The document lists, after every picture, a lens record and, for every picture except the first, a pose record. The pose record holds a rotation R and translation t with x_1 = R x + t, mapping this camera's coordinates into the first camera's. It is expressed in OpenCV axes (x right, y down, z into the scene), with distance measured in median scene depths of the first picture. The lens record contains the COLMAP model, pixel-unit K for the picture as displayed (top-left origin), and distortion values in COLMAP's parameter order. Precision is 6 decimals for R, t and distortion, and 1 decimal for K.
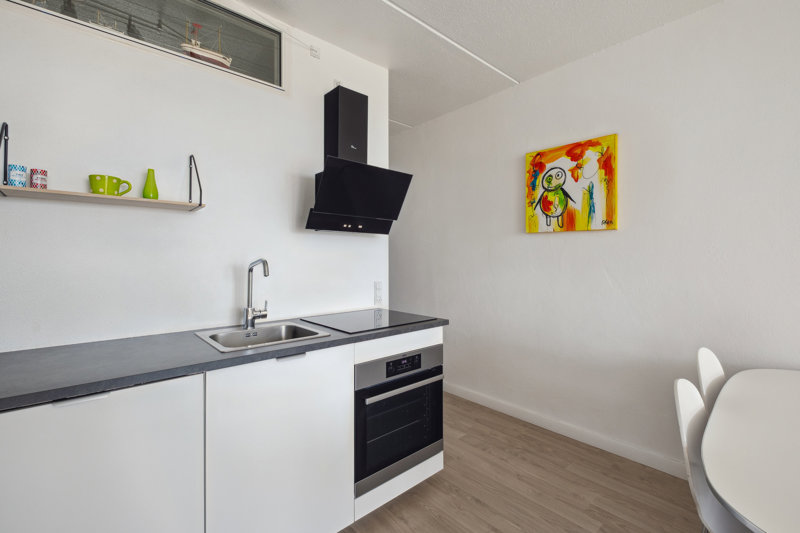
lens RADIAL K [[348.1, 0, 396.2], [0, 348.1, 257.2], [0, 0, 1]] dist [-0.000407, -0.000470]
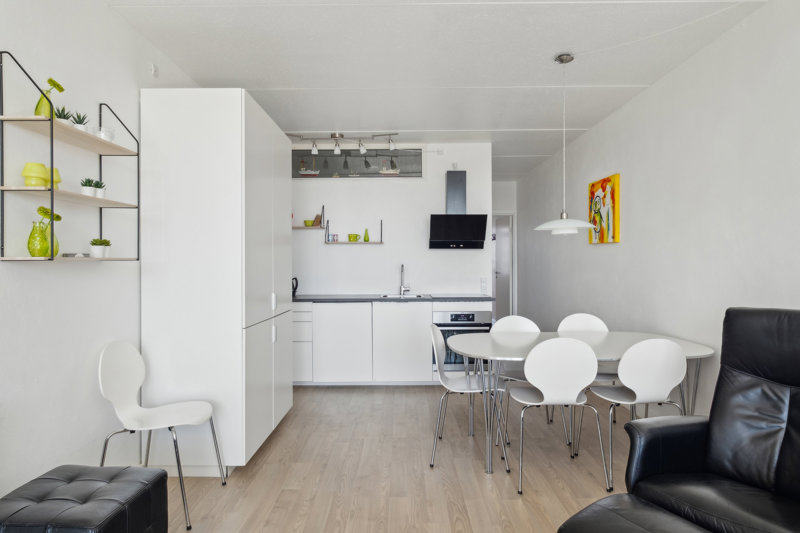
lens RADIAL K [[479.6, 0, 399.0], [0, 479.6, 269.3], [0, 0, 1]] dist [-0.018279, 0.000527]
pose [[0.746330, 0.005824, -0.665551, 1.237381], [0.009931, 0.999753, 0.019886, -0.018578], [0.665502, -0.021451, 0.746088, -1.003290]]
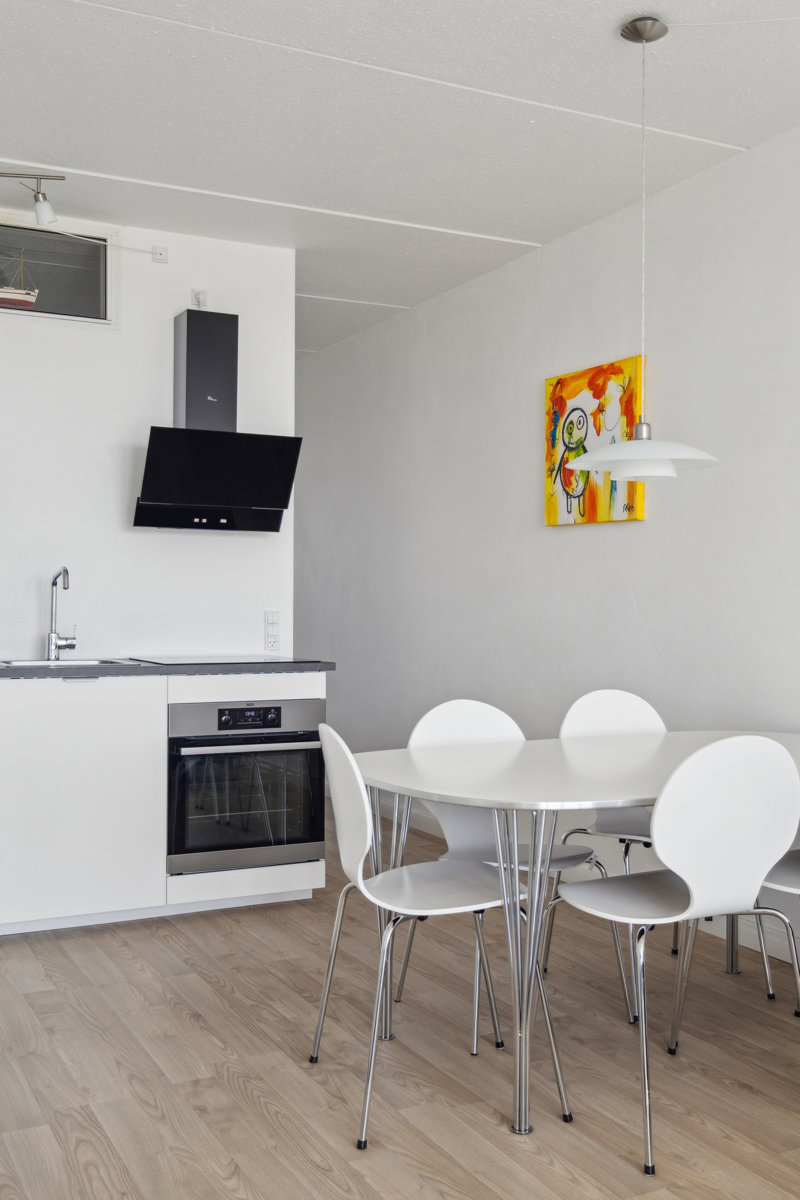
lens RADIAL K [[1207.2, 0, 403.1], [0, 1207.2, 599.3], [0, 0, 1]] dist [-0.015105, 0.000000]
pose [[0.969835, 0.003991, -0.243729, 0.728251], [-0.003524, 0.999991, 0.002355, 0.048182], [0.243736, -0.001425, 0.969840, -1.031255]]
